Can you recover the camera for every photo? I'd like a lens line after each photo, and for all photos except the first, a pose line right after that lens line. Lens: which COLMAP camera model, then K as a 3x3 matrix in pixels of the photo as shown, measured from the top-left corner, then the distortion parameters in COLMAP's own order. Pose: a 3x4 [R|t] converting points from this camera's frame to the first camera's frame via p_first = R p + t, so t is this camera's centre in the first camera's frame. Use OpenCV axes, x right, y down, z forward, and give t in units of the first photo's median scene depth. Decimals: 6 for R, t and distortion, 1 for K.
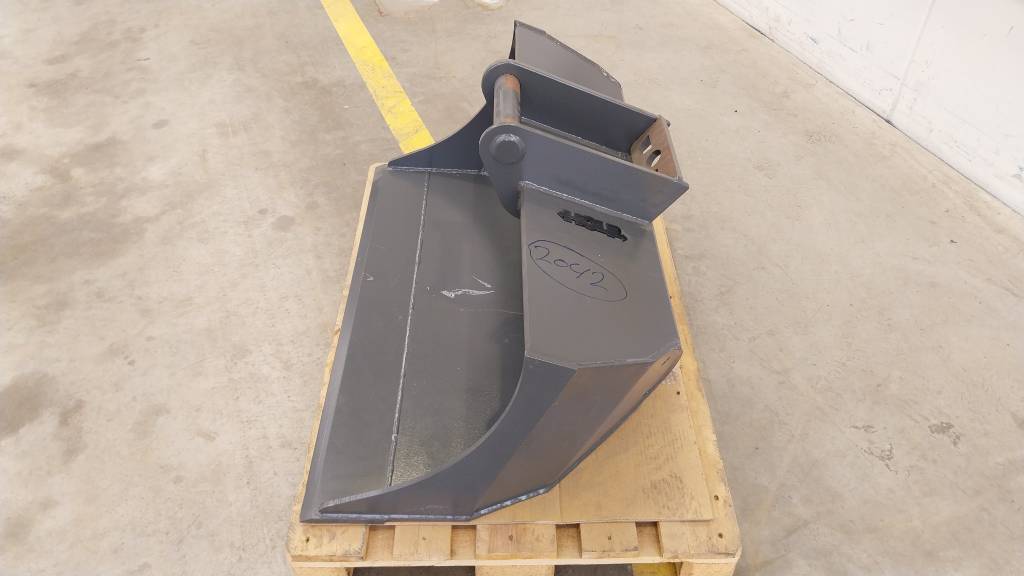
lens RADIAL K [[775.4, 0, 515.6], [0, 775.4, 290.9], [0, 0, 1]] dist [0.018761, -0.047670]
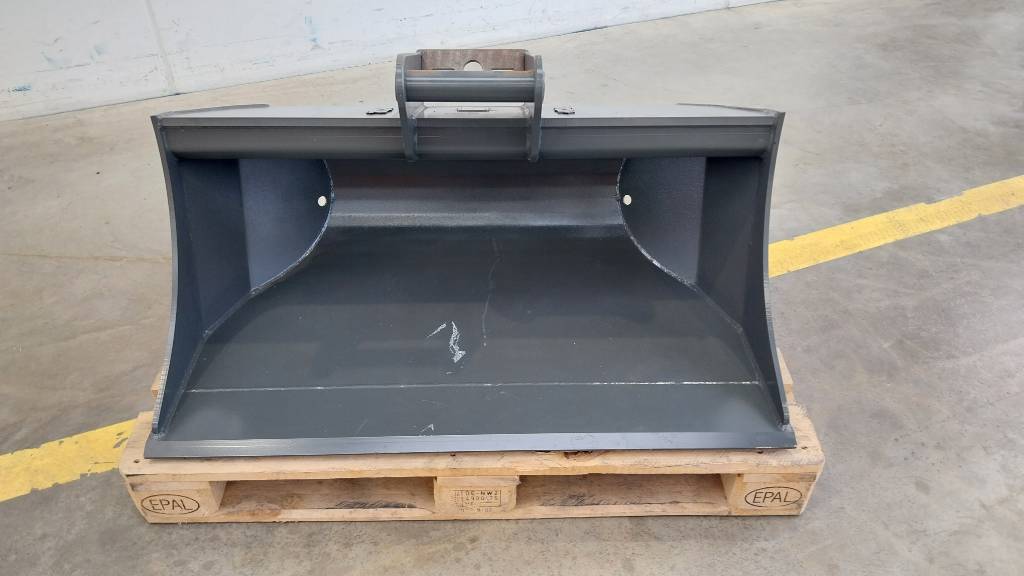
lens RADIAL K [[775.4, 0, 509.3], [0, 775.4, 290.5], [0, 0, 1]] dist [0.018761, -0.047670]
pose [[-0.015074, -0.644540, 0.764422, -0.637777], [0.675651, 0.556993, 0.482965, -0.376263], [-0.737068, 0.523762, 0.427088, 0.535806]]
